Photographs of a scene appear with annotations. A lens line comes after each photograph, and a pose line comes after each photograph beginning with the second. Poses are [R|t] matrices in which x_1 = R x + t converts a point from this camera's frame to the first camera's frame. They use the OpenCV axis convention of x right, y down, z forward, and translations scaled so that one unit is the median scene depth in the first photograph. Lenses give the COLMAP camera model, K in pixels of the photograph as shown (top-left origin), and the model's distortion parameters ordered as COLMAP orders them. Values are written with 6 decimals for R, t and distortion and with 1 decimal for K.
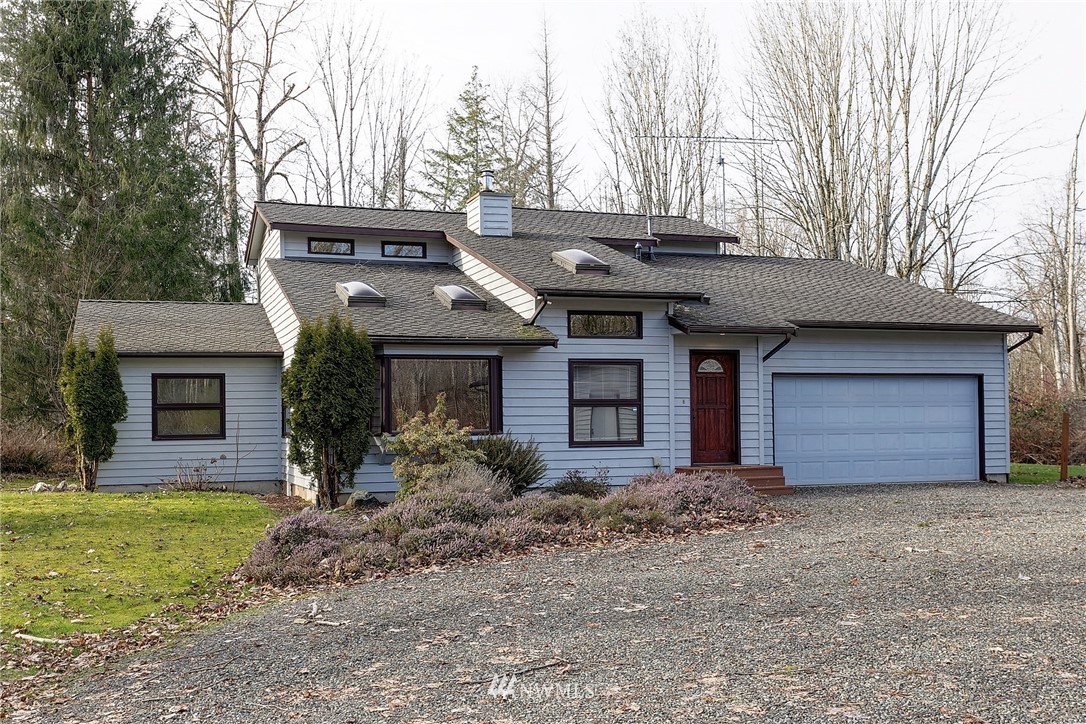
lens RADIAL K [[1155.6, 0, 537.0], [0, 1155.6, 387.7], [0, 0, 1]] dist [0.019973, 0.007422]
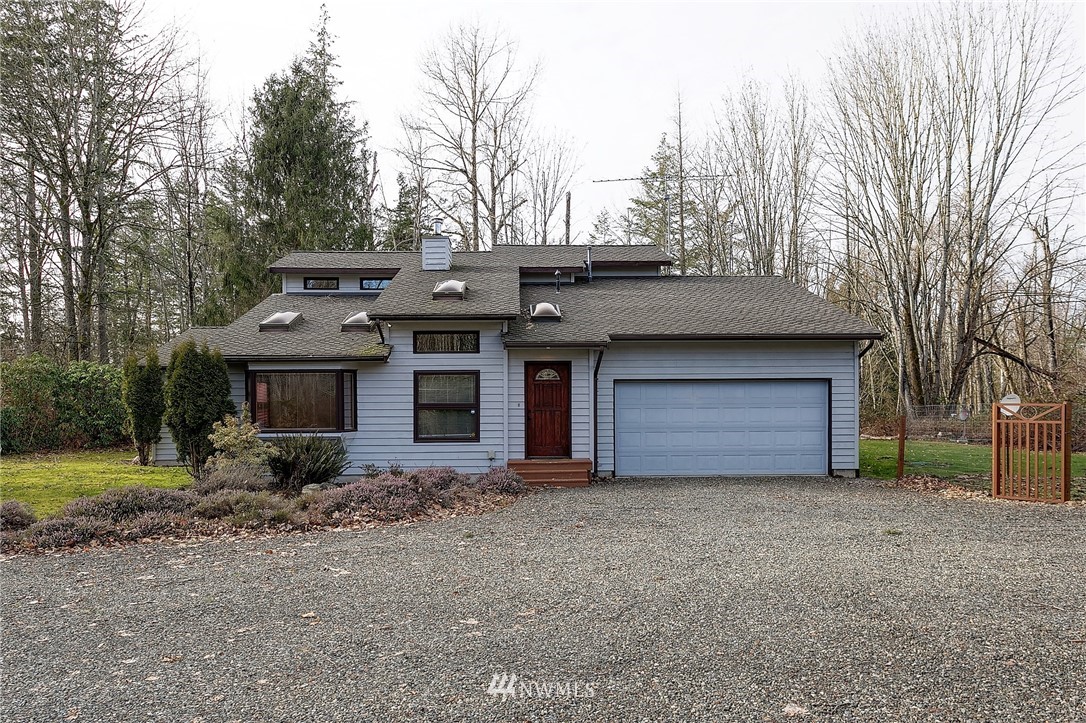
lens RADIAL K [[827.6, 0, 543.5], [0, 827.6, 414.3], [0, 0, 1]] dist [0.012185, 0.003073]
pose [[0.954742, 0.008716, -0.297307, 0.363037], [0.005799, 0.998835, 0.047903, -0.017151], [0.297379, -0.047459, 0.953579, 0.171927]]
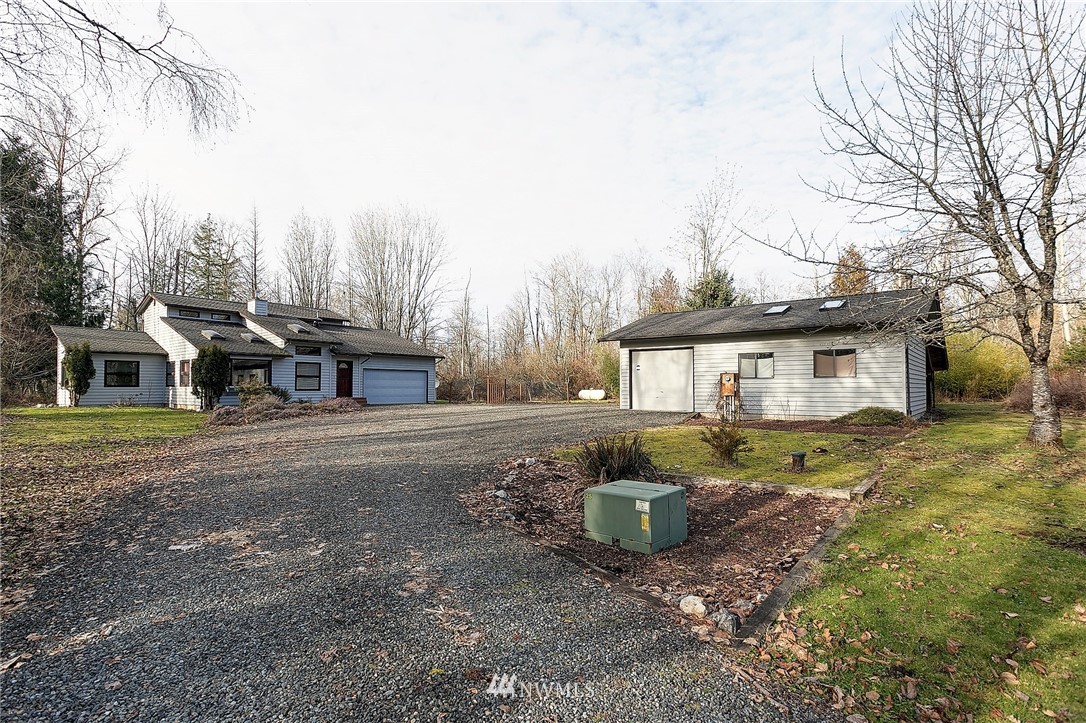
lens RADIAL K [[521.8, 0, 537.0], [0, 521.8, 379.1], [0, 0, 1]] dist [0.000986, 0.000667]
pose [[0.852319, 0.022689, 0.522531, -0.126737], [-0.029590, 0.999550, 0.004863, -0.004025], [-0.522185, -0.019606, 0.852607, -0.430722]]
